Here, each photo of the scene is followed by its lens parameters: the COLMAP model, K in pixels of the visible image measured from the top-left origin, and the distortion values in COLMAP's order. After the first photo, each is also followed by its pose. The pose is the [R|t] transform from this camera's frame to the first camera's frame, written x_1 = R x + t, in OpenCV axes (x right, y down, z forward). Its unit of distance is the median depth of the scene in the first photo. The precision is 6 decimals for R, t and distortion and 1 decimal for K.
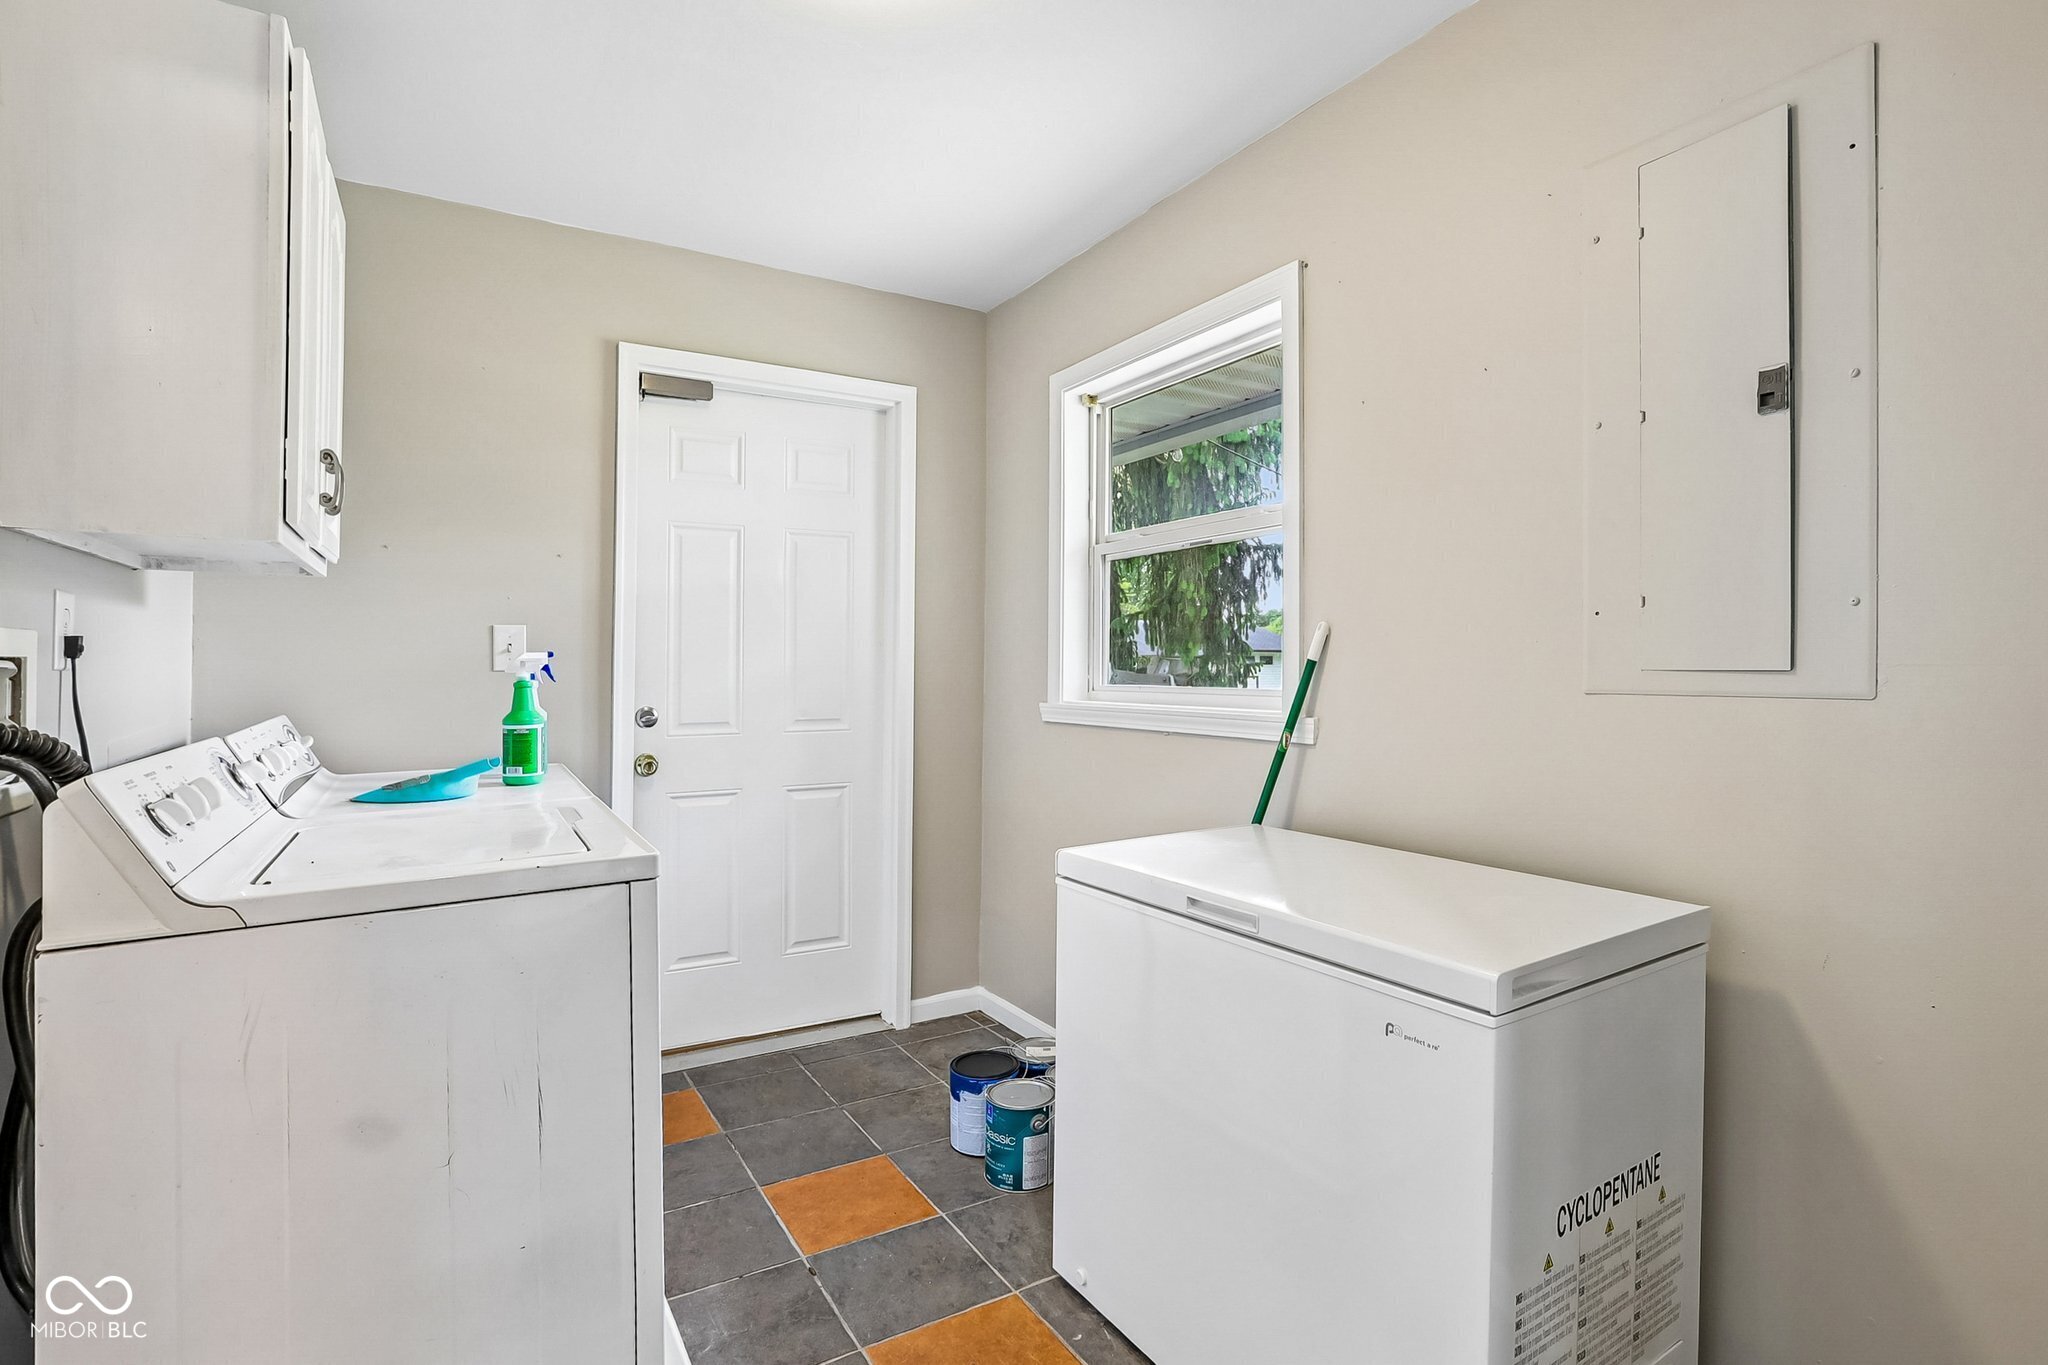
lens RADIAL K [[973.9, 0, 1021.6], [0, 973.9, 677.0], [0, 0, 1]] dist [-0.050017, 0.025416]
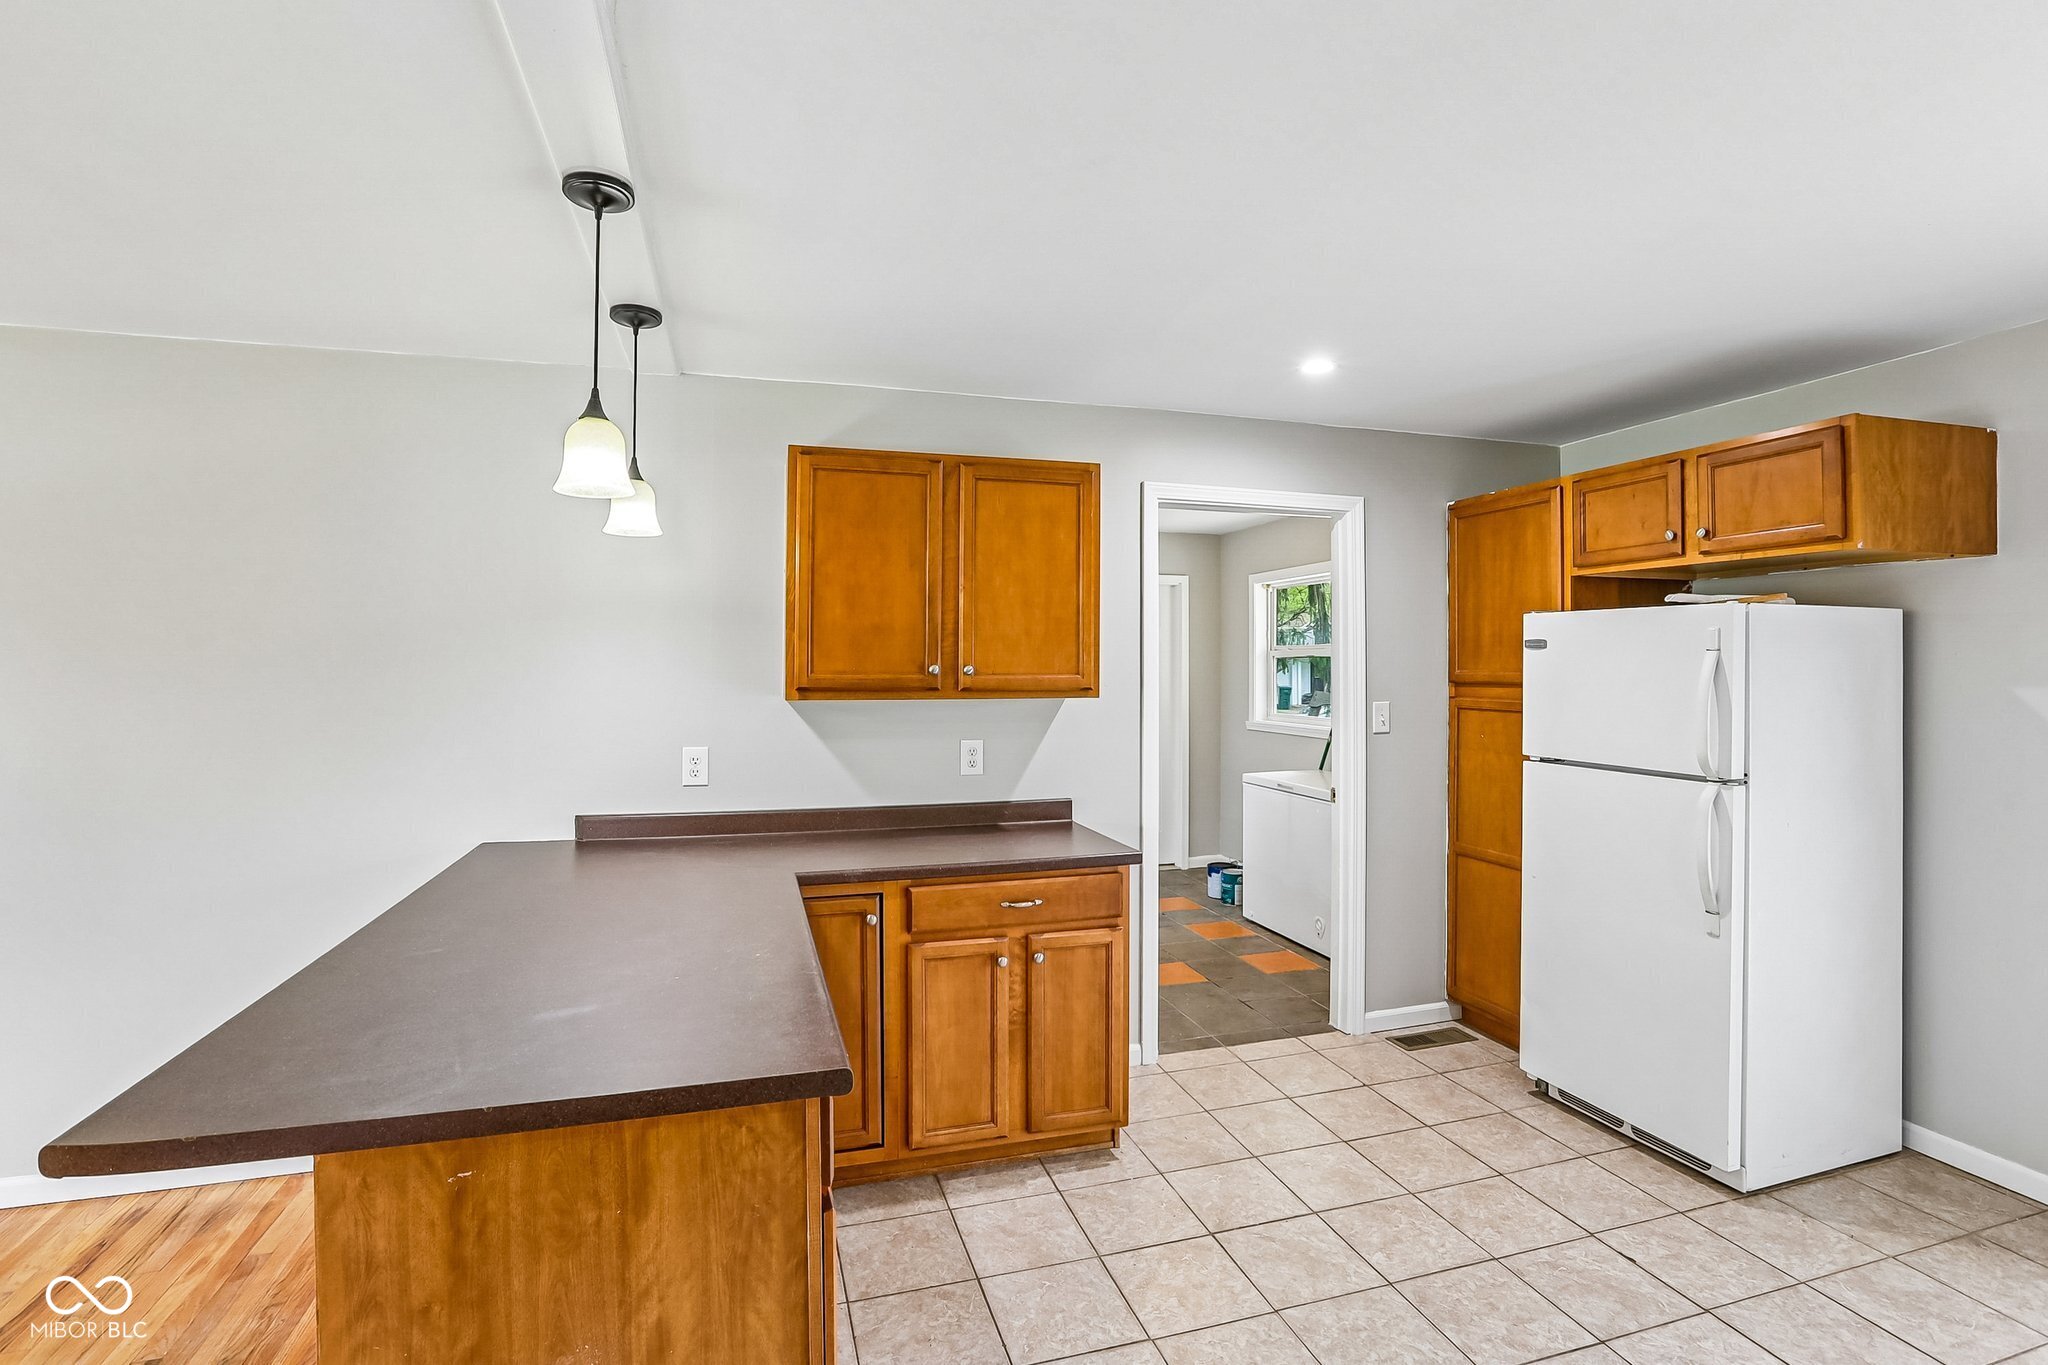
lens RADIAL K [[959.0, 0, 1056.8], [0, 959.0, 668.0], [0, 0, 1]] dist [-0.040930, 0.020985]
pose [[0.975336, -0.009927, -0.220500, 0.083403], [0.010165, 0.999948, -0.000056, -0.102378], [0.220489, -0.002187, 0.975387, -1.288318]]
